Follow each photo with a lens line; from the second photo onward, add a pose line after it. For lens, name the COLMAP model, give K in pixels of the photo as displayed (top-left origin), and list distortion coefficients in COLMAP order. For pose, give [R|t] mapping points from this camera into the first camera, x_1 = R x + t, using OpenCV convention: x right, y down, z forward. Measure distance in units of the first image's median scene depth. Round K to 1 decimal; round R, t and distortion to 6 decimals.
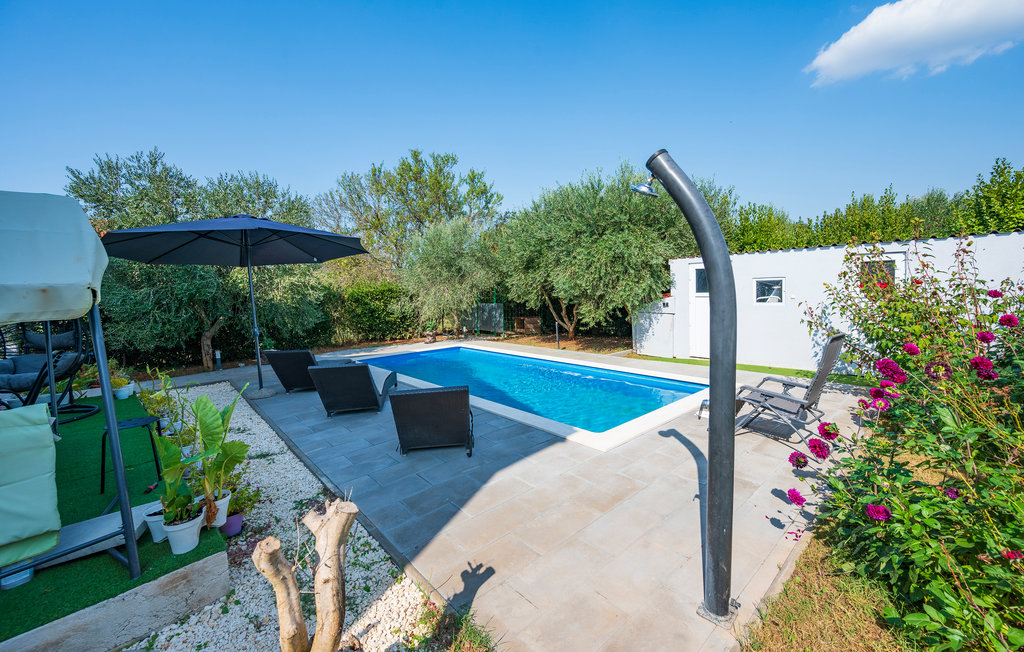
lens RADIAL K [[428.3, 0, 500.6], [0, 428.3, 283.4], [0, 0, 1]] dist [0.001110, 0.000243]
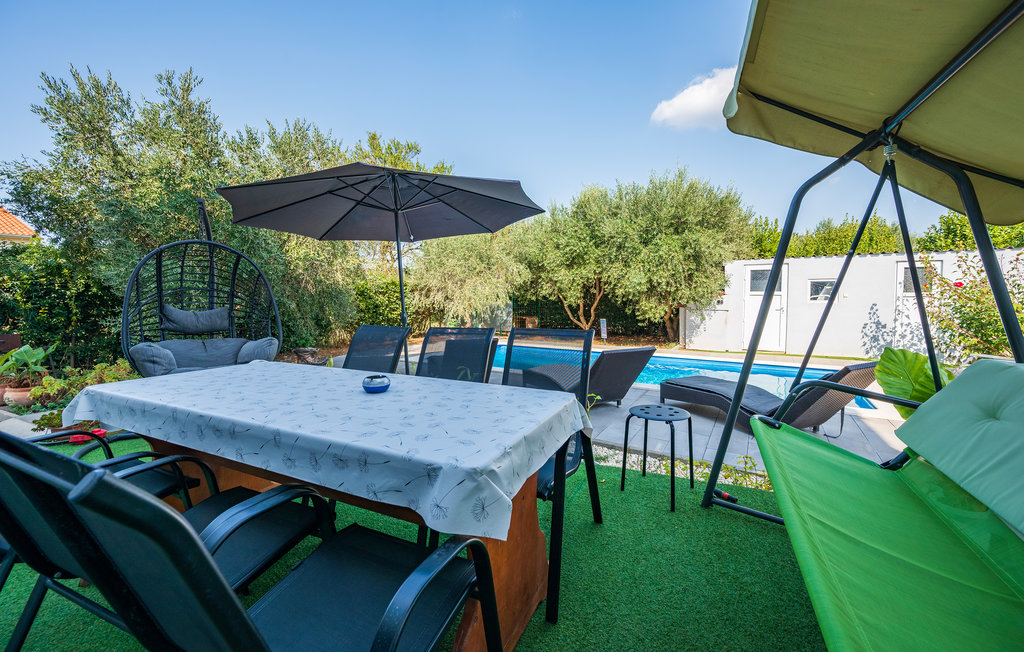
lens RADIAL K [[428.3, 0, 500.6], [0, 428.3, 283.4], [0, 0, 1]] dist [0.001110, 0.000243]
pose [[0.950464, 0.037347, 0.308583, -0.479745], [-0.031014, 0.999196, -0.025404, 0.046751], [-0.309283, 0.014575, 0.950858, 0.137712]]
